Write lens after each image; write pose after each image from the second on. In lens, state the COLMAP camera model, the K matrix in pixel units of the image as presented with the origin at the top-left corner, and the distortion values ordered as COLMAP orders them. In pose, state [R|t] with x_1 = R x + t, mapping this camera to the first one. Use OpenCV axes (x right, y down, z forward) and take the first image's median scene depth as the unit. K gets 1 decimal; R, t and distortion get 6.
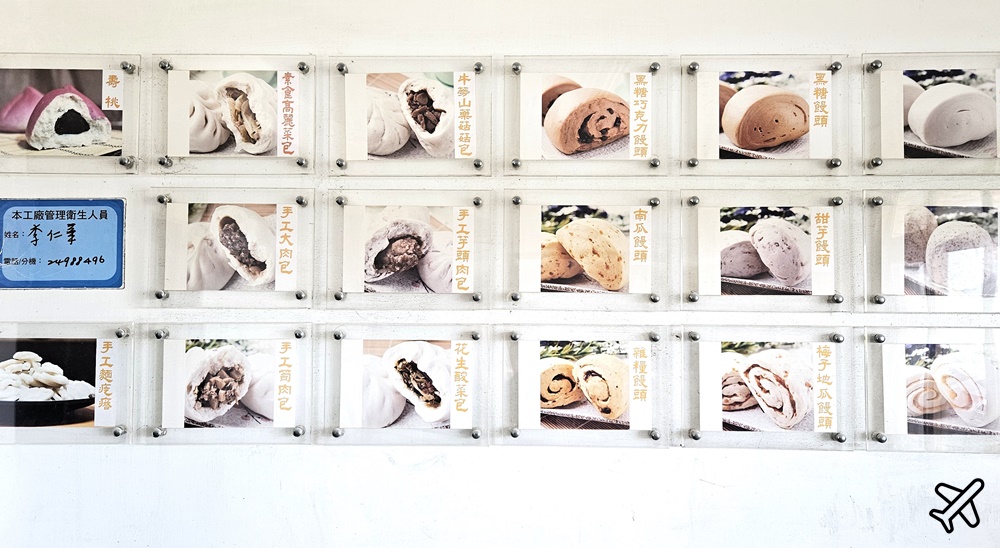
lens RADIAL K [[650.1, 0, 498.5], [0, 650.1, 279.3], [0, 0, 1]] dist [0.034863, -0.005257]
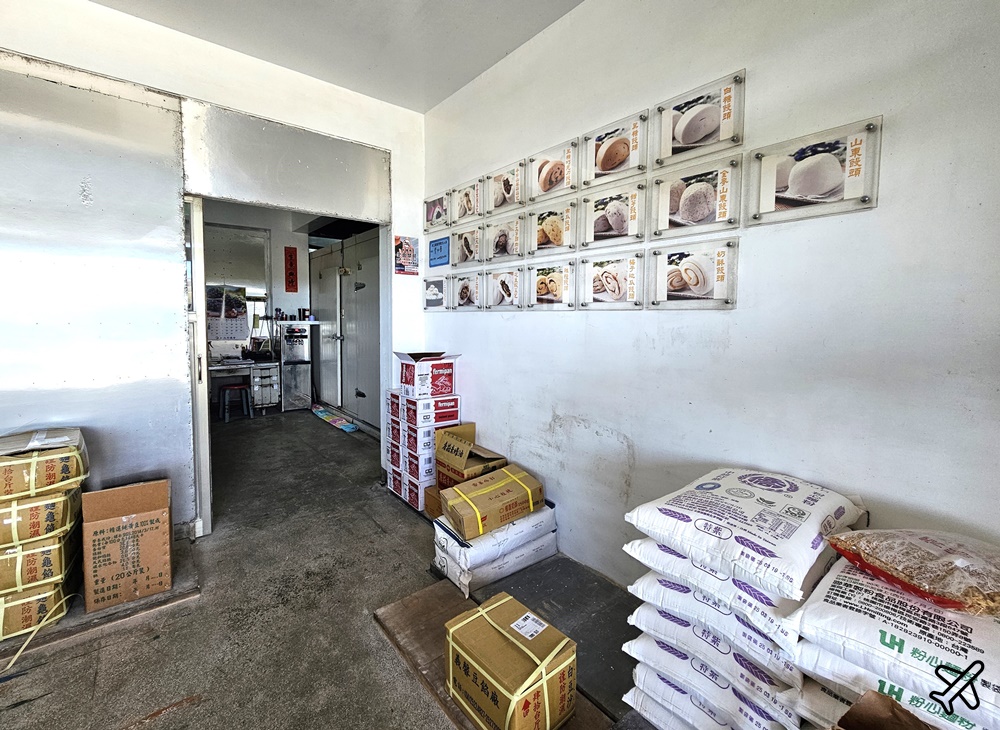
lens RADIAL K [[433.9, 0, 499.0], [0, 433.9, 361.0], [0, 0, 1]] dist [-0.000686, 0.000171]
pose [[0.648159, 0.074431, -0.757859, 1.286830], [0.007928, 0.994498, 0.104452, 0.274145], [0.761463, -0.073710, 0.644003, -0.237183]]
